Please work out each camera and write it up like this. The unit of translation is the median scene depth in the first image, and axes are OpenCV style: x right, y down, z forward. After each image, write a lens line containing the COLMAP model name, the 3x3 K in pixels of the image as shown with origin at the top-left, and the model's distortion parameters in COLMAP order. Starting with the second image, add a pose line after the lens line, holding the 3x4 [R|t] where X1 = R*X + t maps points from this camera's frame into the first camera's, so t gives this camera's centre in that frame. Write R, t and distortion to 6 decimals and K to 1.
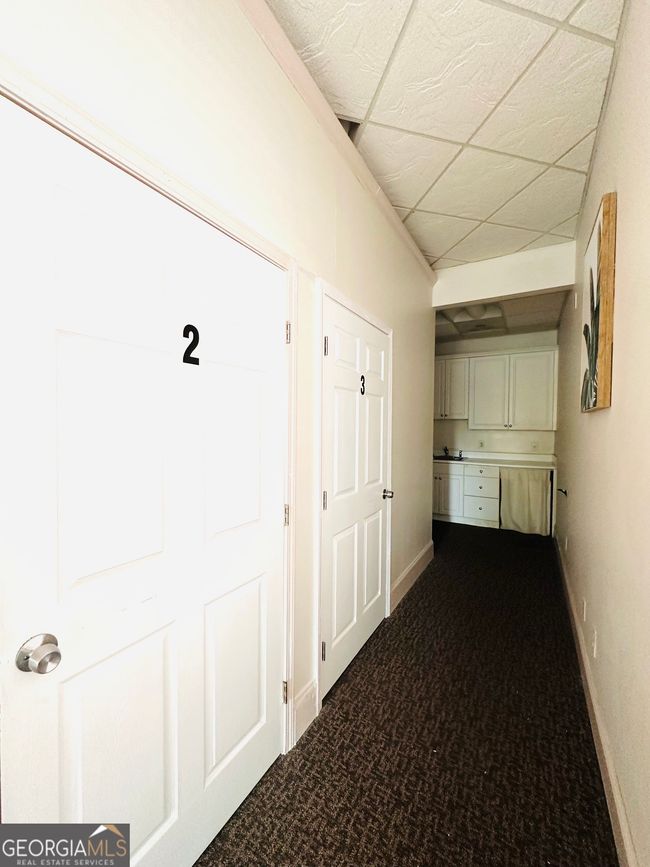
lens RADIAL K [[340.9, 0, 323.0], [0, 340.9, 428.4], [0, 0, 1]] dist [-0.014037, -0.001129]
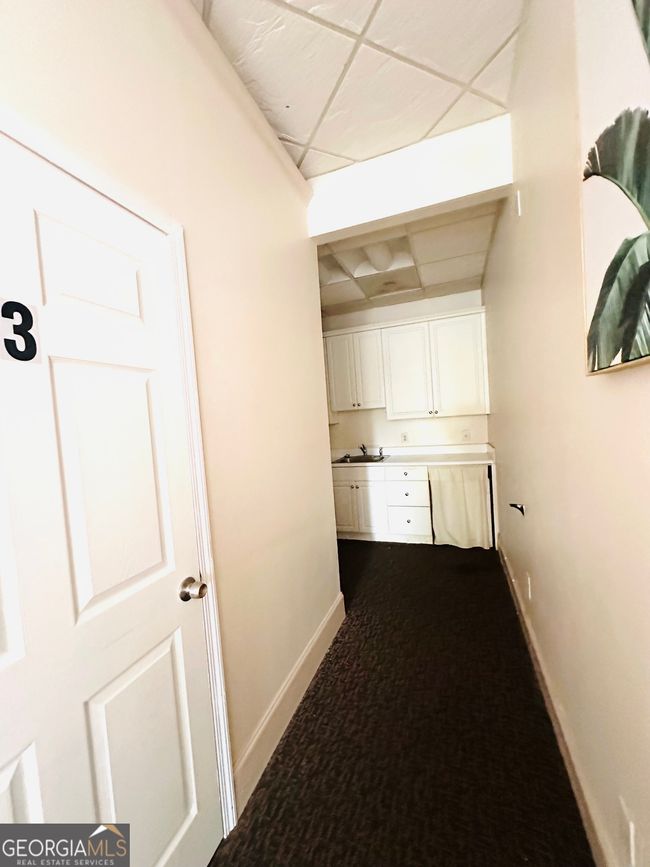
lens RADIAL K [[340.9, 0, 327.4], [0, 340.9, 428.4], [0, 0, 1]] dist [-0.014037, -0.001129]
pose [[0.977826, -0.084781, 0.191492, 0.162844], [0.082608, 0.996395, 0.019318, -0.006098], [-0.192439, -0.003071, 0.981304, 0.294704]]
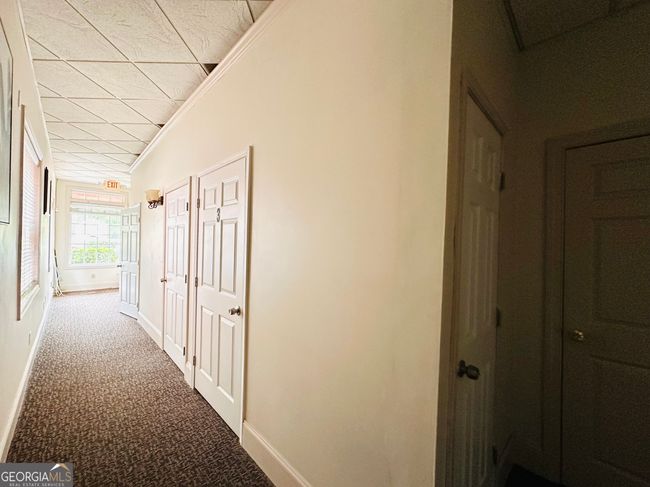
lens RADIAL K [[255.6, 0, 331.0], [0, 255.6, 243.8], [0, 0, 1]] dist [-0.014037, -0.001129]
pose [[-0.215847, -0.022100, -0.976177, 0.272589], [-0.038202, 0.999170, -0.014174, -0.004302], [0.975680, 0.034233, -0.216512, 0.444783]]
